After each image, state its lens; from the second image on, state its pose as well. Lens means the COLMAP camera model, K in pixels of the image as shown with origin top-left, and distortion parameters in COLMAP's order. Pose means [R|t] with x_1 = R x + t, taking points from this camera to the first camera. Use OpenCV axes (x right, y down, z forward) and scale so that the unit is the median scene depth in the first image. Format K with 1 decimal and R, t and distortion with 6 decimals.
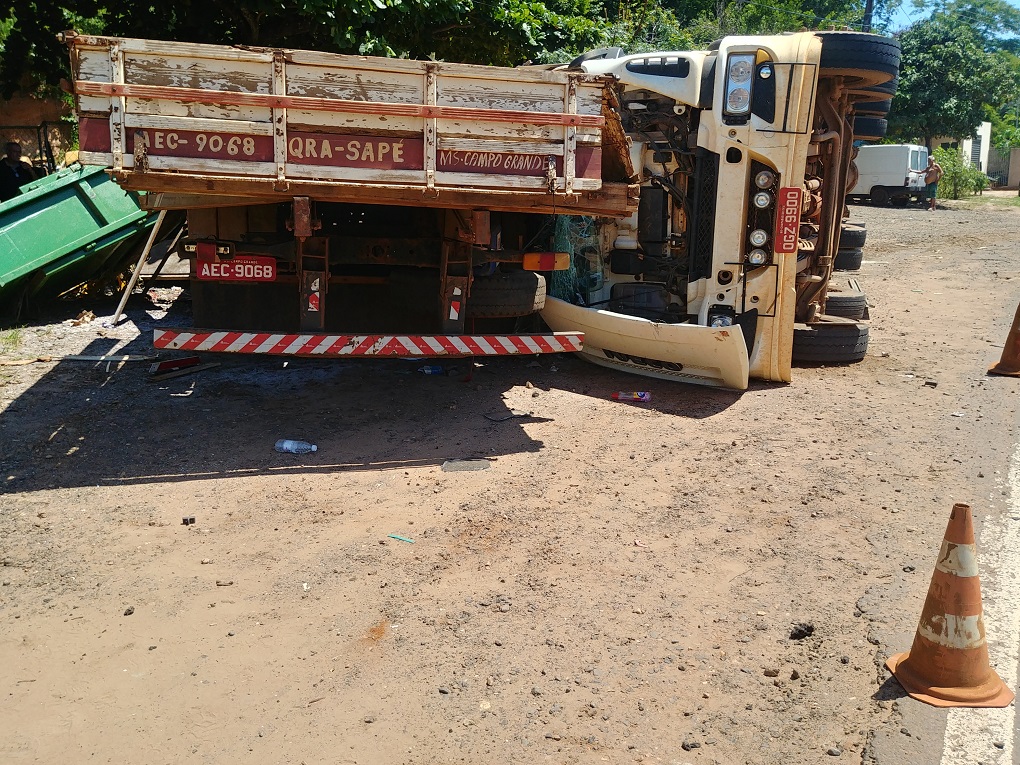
lens RADIAL K [[845.4, 0, 510.9], [0, 845.4, 380.4], [0, 0, 1]] dist [0.017171, -0.007072]
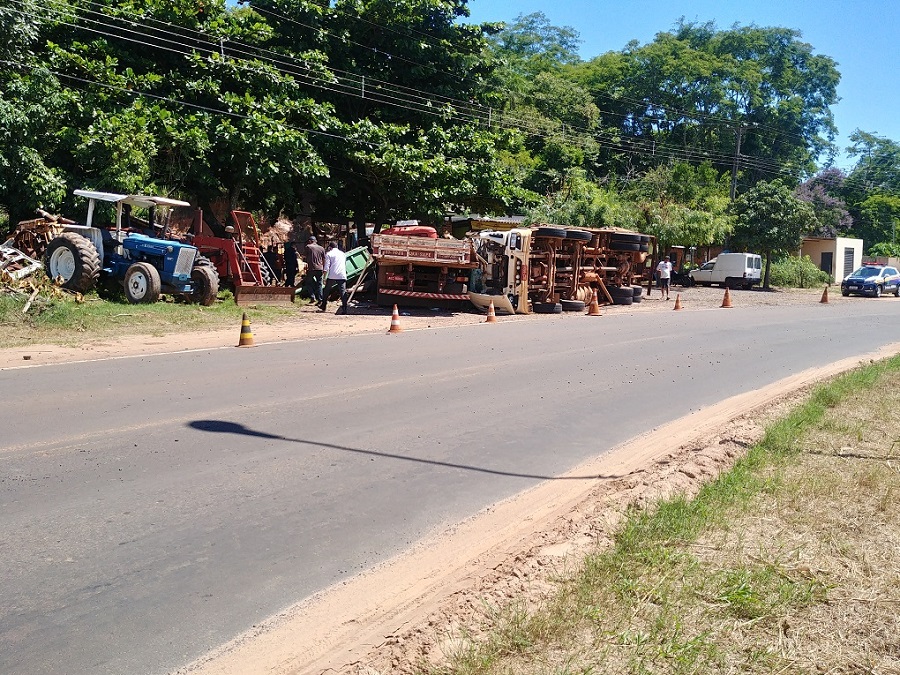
lens RADIAL K [[745.9, 0, 449.7], [0, 745.9, 338.2], [0, 0, 1]] dist [0.017171, -0.007072]
pose [[0.989226, 0.037551, -0.141501, 0.487970], [-0.057594, 0.988428, -0.140332, 0.648142], [0.134594, 0.146970, 0.979941, -2.526354]]
